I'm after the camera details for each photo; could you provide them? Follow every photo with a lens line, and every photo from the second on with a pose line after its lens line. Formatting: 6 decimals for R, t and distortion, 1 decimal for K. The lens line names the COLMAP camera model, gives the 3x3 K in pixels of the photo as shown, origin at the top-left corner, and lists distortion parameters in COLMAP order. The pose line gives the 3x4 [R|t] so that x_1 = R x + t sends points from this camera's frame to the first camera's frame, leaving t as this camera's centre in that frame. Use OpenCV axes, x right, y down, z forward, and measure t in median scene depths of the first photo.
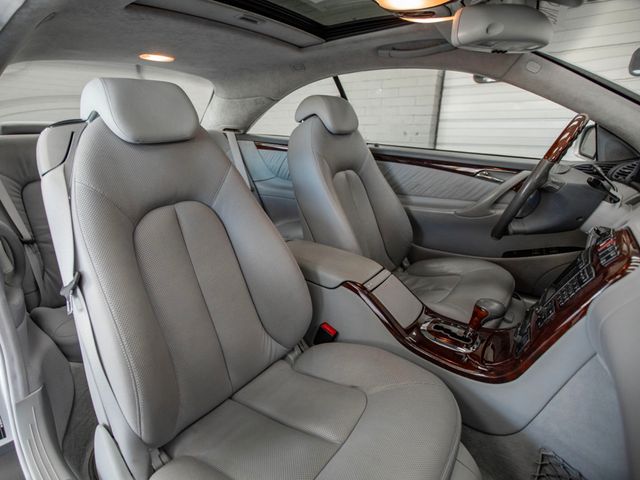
lens RADIAL K [[349.2, 0, 298.3], [0, 349.2, 238.1], [0, 0, 1]] dist [-0.029657, -0.003265]
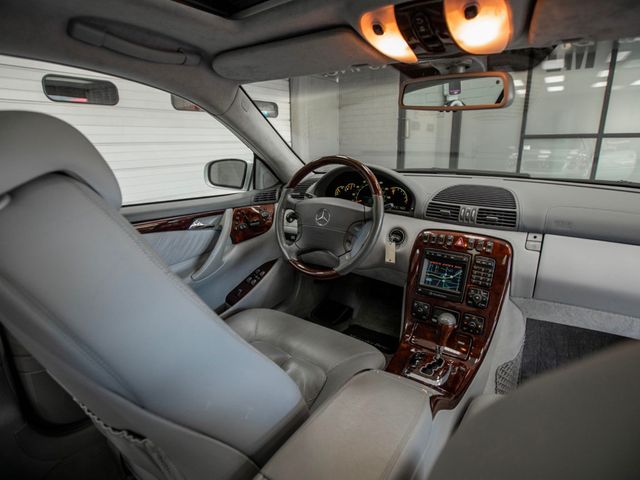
lens RADIAL K [[349.2, 0, 301.1], [0, 349.2, 241.6], [0, 0, 1]] dist [-0.029657, -0.003265]
pose [[-0.065726, -0.271959, 0.960062, -0.292448], [0.305318, 0.910515, 0.278826, -0.315556], [-0.949979, 0.311450, 0.023189, 0.795301]]
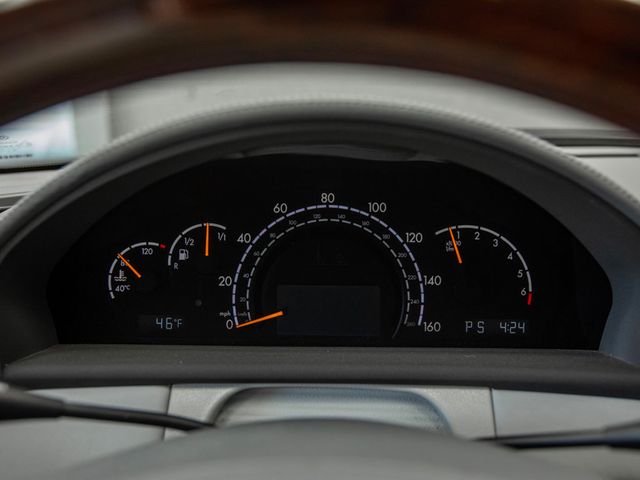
lens RADIAL K [[487.5, 0, 320.2], [0, 487.5, 237.9], [0, 0, 1]] dist [-0.009898, -0.001037]
pose [[-0.647676, -0.176346, 0.741227, 0.481645], [0.230198, 0.882091, 0.411003, -0.226704], [-0.726309, 0.436826, -0.530715, 0.722376]]
